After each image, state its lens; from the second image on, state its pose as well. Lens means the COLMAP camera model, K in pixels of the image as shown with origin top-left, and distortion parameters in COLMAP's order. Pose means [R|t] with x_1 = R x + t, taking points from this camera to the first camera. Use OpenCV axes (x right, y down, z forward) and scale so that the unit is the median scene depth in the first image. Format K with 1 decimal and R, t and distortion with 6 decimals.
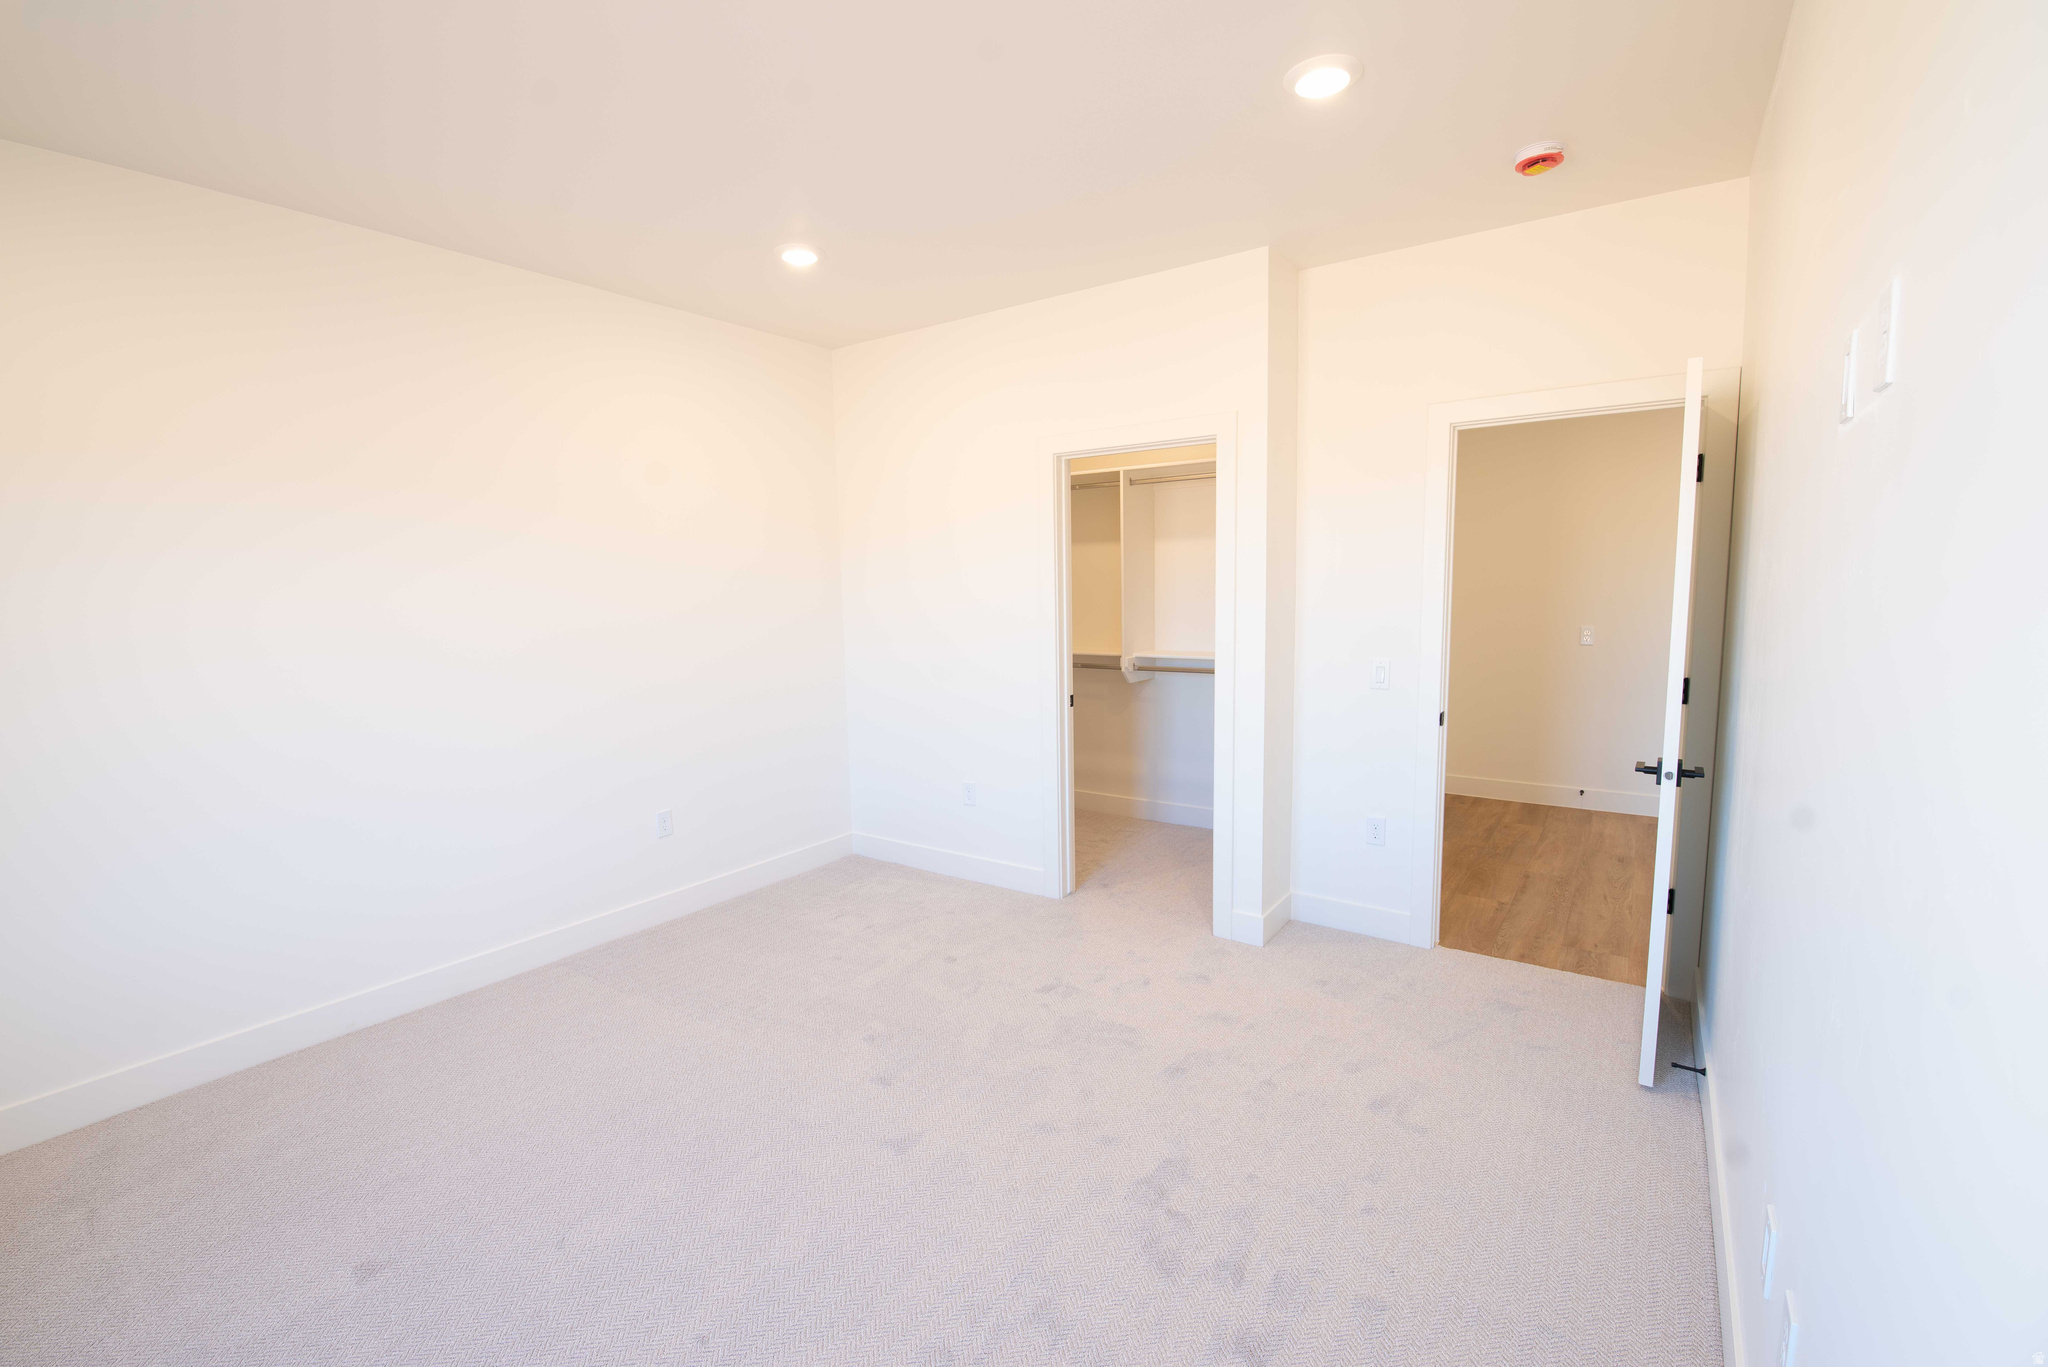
lens RADIAL K [[905.2, 0, 1024.0], [0, 905.2, 683.5], [0, 0, 1]] dist [0.002326, -0.010104]
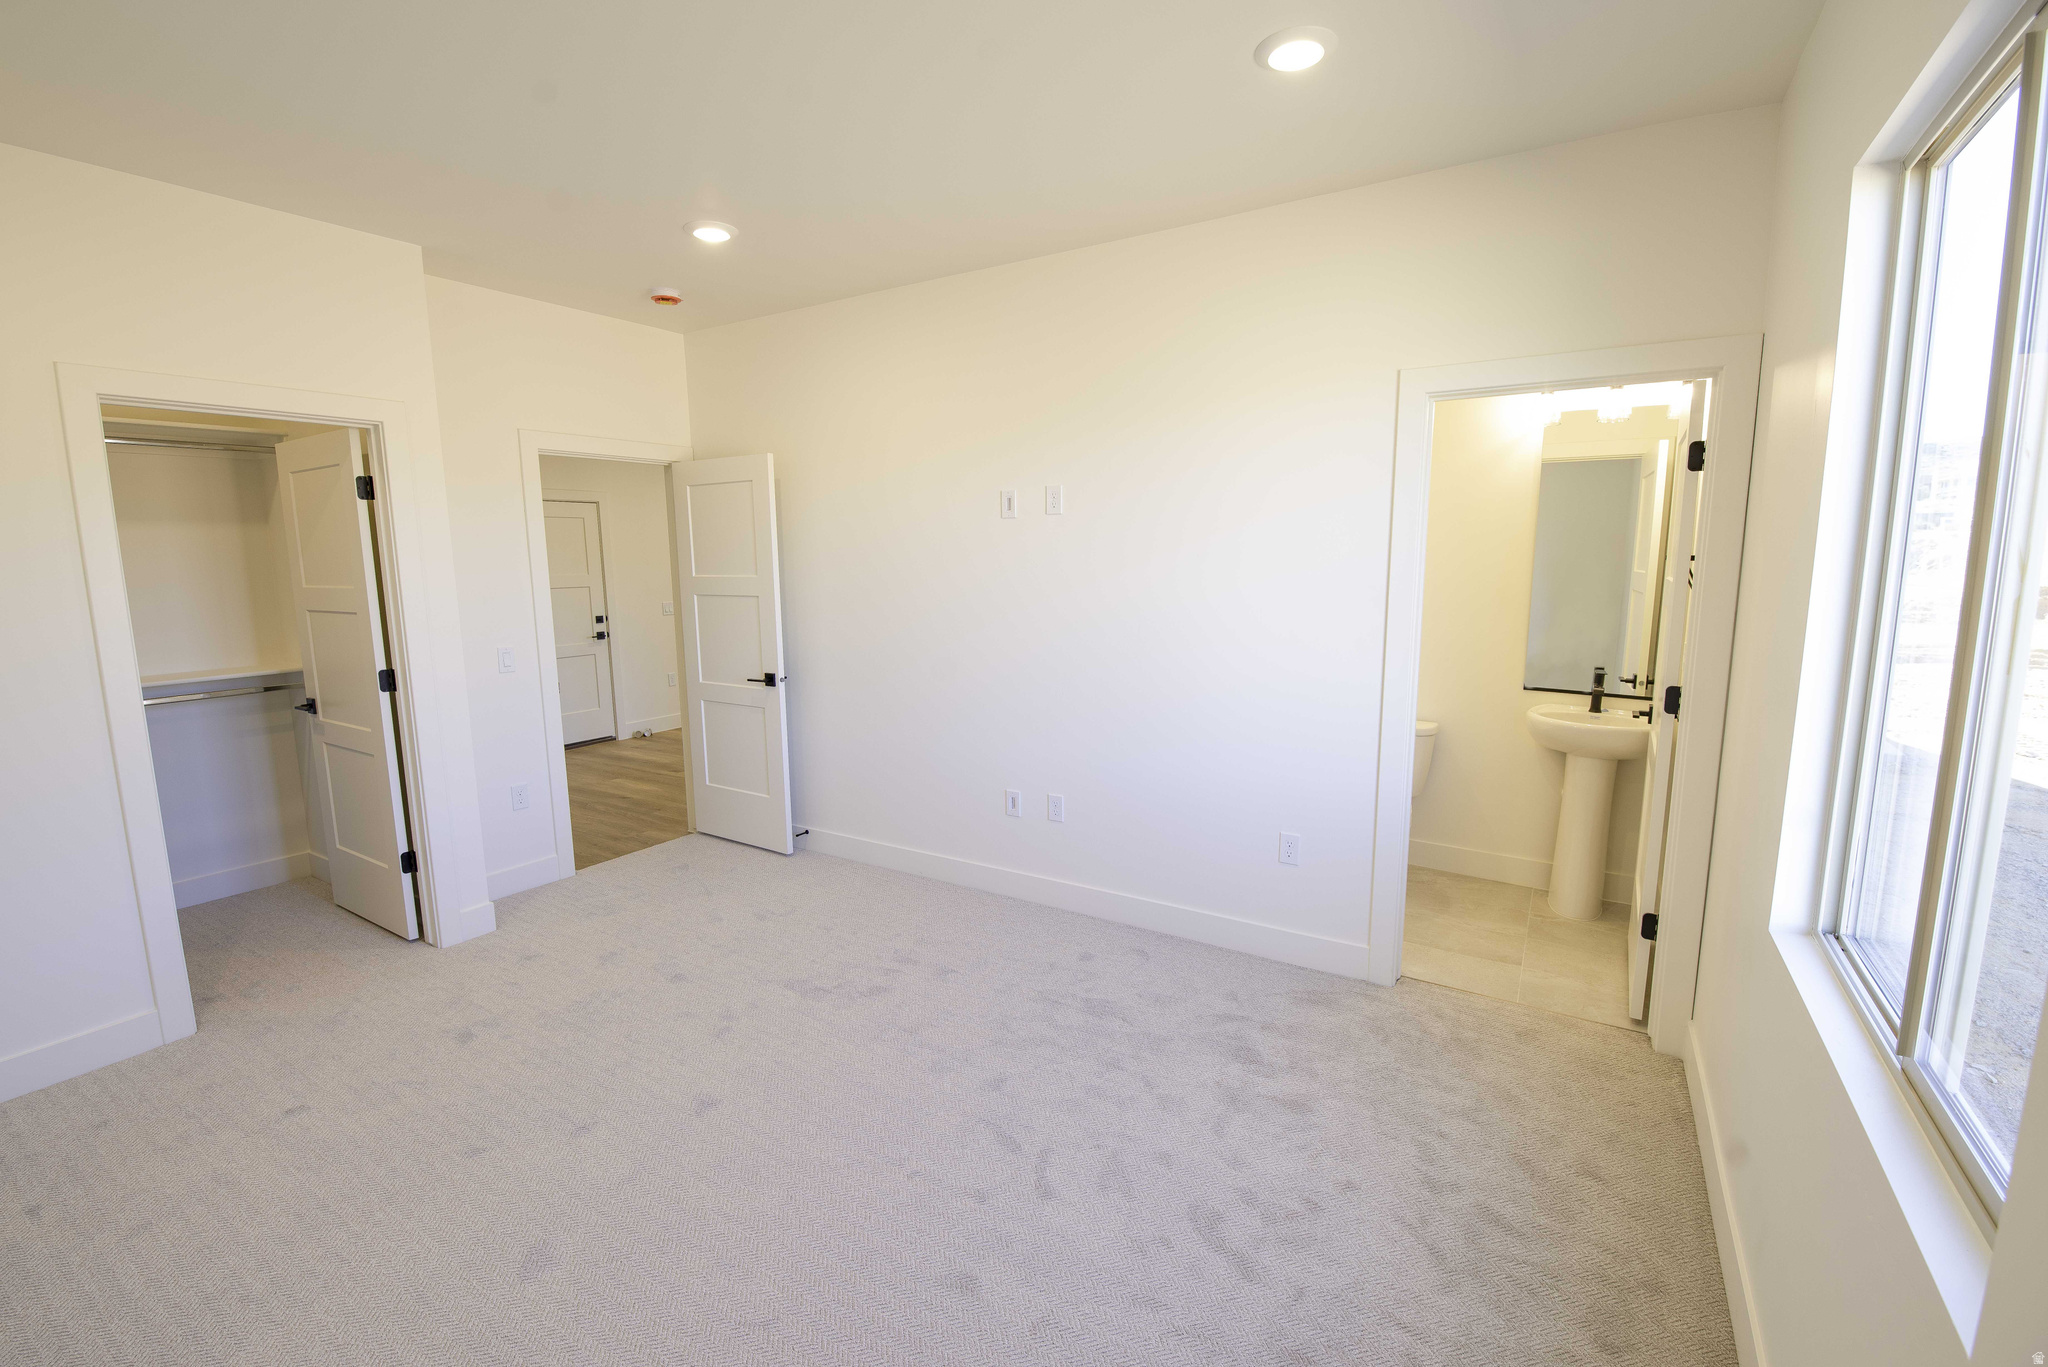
lens RADIAL K [[905.2, 0, 1024.0], [0, 905.2, 683.5], [0, 0, 1]] dist [0.002326, -0.010104]
pose [[-0.094826, -0.107629, 0.989659, -0.849053], [0.128848, 0.984449, 0.119408, -0.033932], [-0.987120, 0.138838, -0.079484, 0.485064]]
